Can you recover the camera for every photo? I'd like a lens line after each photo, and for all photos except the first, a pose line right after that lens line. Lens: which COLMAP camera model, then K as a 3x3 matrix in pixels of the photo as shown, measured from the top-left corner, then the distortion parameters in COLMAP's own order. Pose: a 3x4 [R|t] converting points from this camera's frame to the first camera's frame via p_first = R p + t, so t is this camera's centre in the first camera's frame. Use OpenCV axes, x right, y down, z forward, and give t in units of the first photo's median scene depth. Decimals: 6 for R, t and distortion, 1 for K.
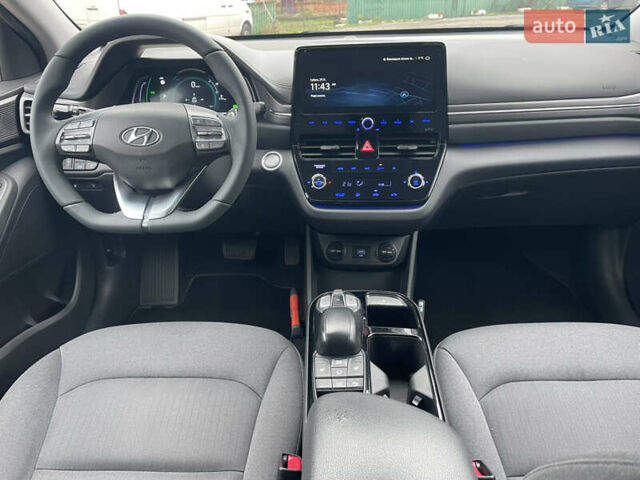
lens RADIAL K [[474.2, 0, 317.9], [0, 474.2, 241.1], [0, 0, 1]] dist [0.097587, -0.117285]
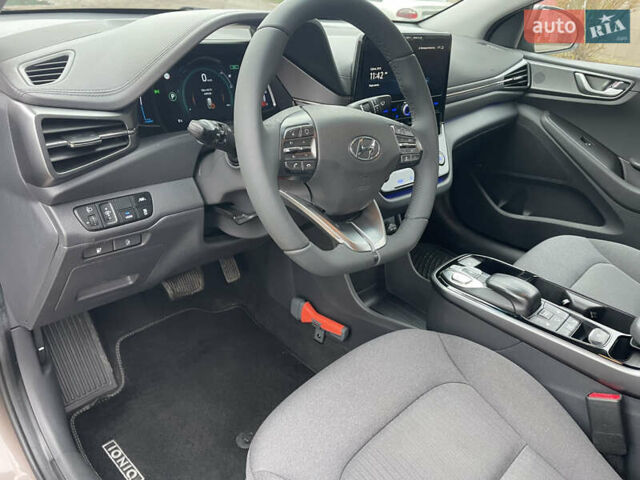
lens RADIAL K [[474.2, 0, 317.9], [0, 474.2, 241.1], [0, 0, 1]] dist [0.097587, -0.117285]
pose [[0.665135, -0.271309, 0.695692, -0.829448], [0.239294, 0.959970, 0.145590, -0.167532], [-0.707343, 0.069638, 0.703432, 0.414999]]
